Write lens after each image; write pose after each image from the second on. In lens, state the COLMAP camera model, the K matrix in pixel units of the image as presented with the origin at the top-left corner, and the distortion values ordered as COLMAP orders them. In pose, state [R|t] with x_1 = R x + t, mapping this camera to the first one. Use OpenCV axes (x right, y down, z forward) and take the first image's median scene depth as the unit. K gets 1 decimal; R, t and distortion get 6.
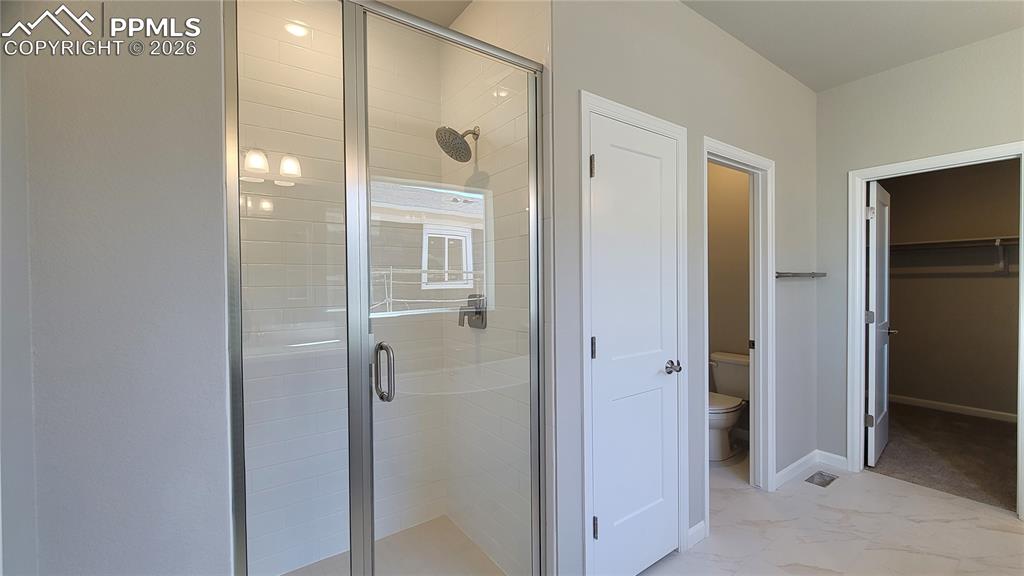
lens RADIAL K [[416.1, 0, 519.6], [0, 416.1, 286.8], [0, 0, 1]] dist [-0.000878, -0.000016]
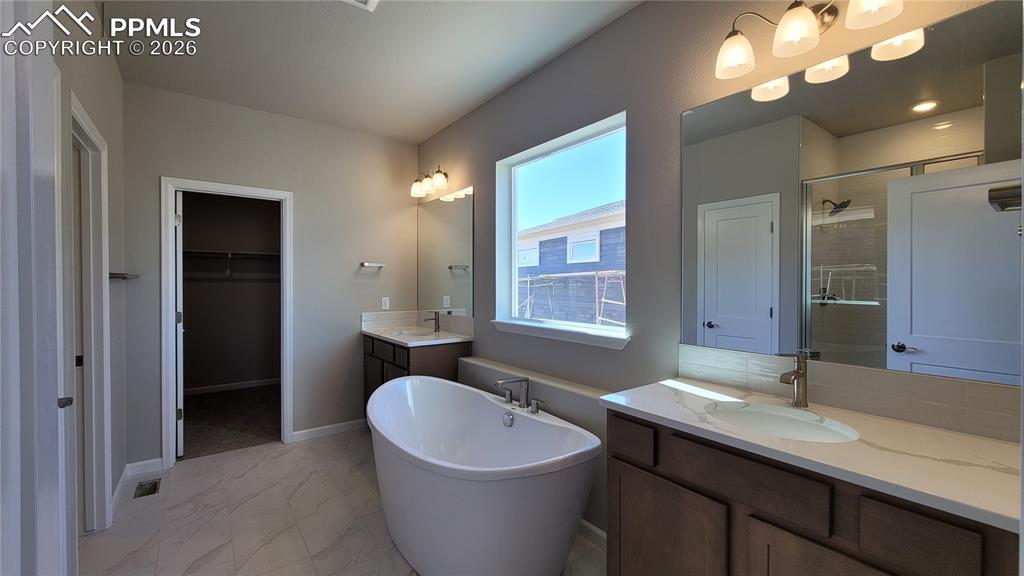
lens RADIAL K [[416.1, 0, 517.6], [0, 416.1, 289.4], [0, 0, 1]] dist [-0.000878, -0.000016]
pose [[-0.040371, -0.002784, 0.999181, -0.263130], [0.002558, 0.999993, 0.002889, -0.000716], [-0.999181, 0.002672, -0.040364, 0.171591]]
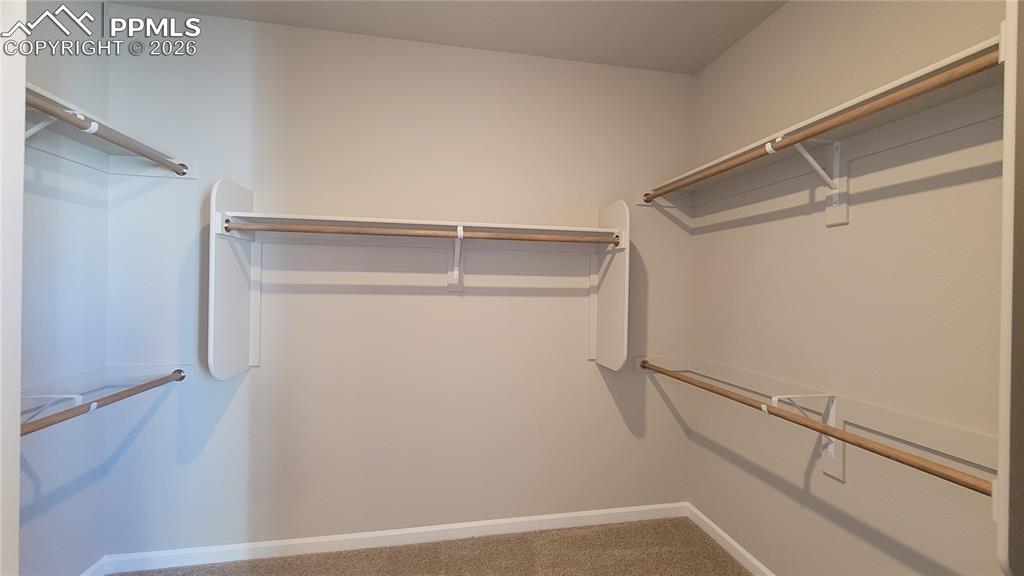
lens RADIAL K [[416.1, 0, 512.1], [0, 416.1, 293.7], [0, 0, 1]] dist [-0.000878, -0.000016]
pose [[0.409303, 0.021005, 0.912156, 0.855442], [-0.020304, 0.999697, -0.013910, -0.025060], [-0.912172, -0.012827, 0.409606, 0.892829]]
